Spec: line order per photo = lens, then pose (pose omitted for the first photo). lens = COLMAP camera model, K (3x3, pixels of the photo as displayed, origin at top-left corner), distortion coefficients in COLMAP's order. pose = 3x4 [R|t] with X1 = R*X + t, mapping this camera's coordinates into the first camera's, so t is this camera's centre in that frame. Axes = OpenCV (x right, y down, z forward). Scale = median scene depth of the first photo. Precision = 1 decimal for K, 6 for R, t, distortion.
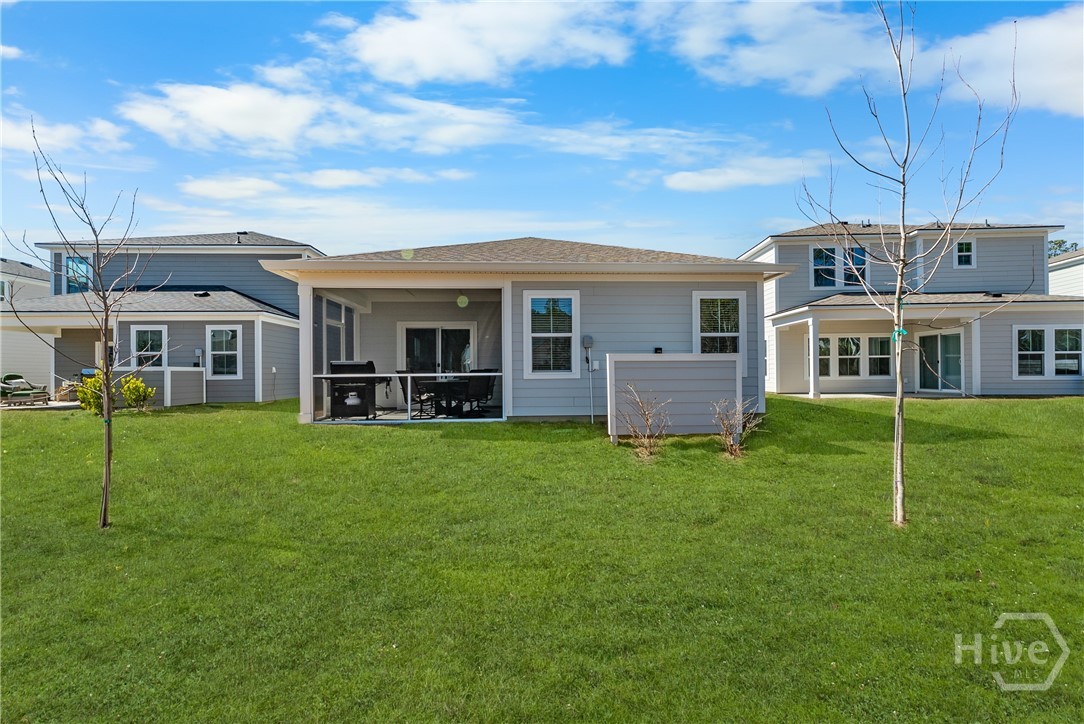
lens RADIAL K [[421.2, 0, 541.0], [0, 421.2, 379.5], [0, 0, 1]] dist [-0.000556, -0.000088]
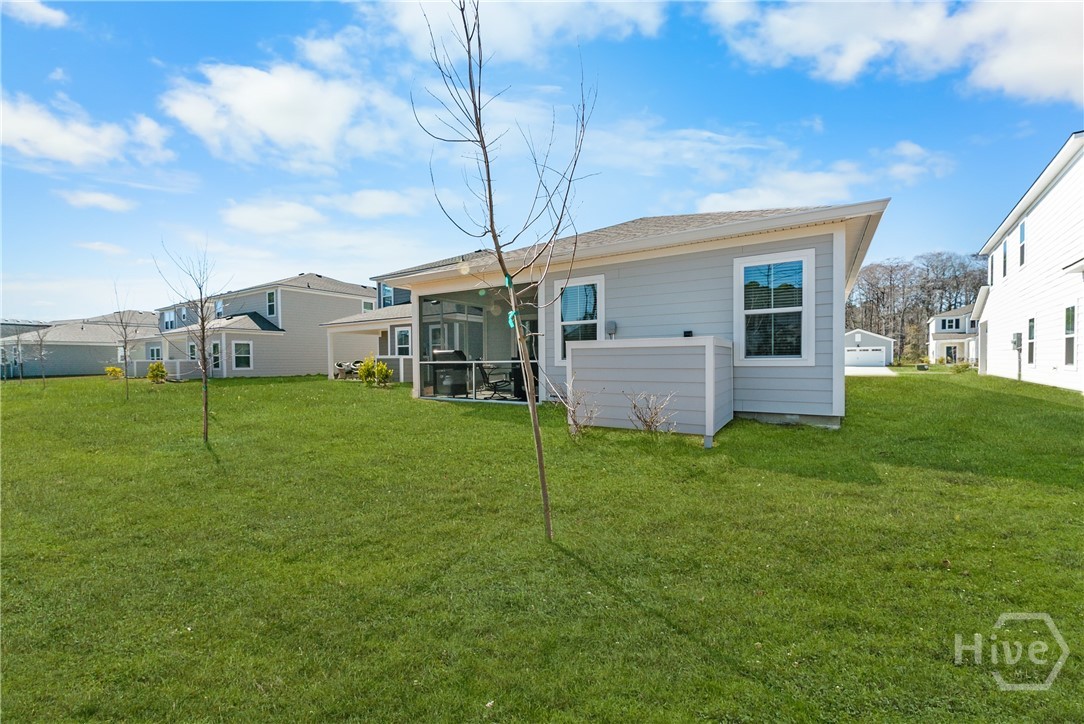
lens RADIAL K [[430.5, 0, 542.0], [0, 430.5, 362.0], [0, 0, 1]] dist [0.000576, 0.000075]
pose [[0.805186, 0.001730, -0.593020, 0.540934], [-0.001844, 0.999998, 0.000413, -0.011635], [0.593020, 0.000761, 0.805188, 0.123562]]
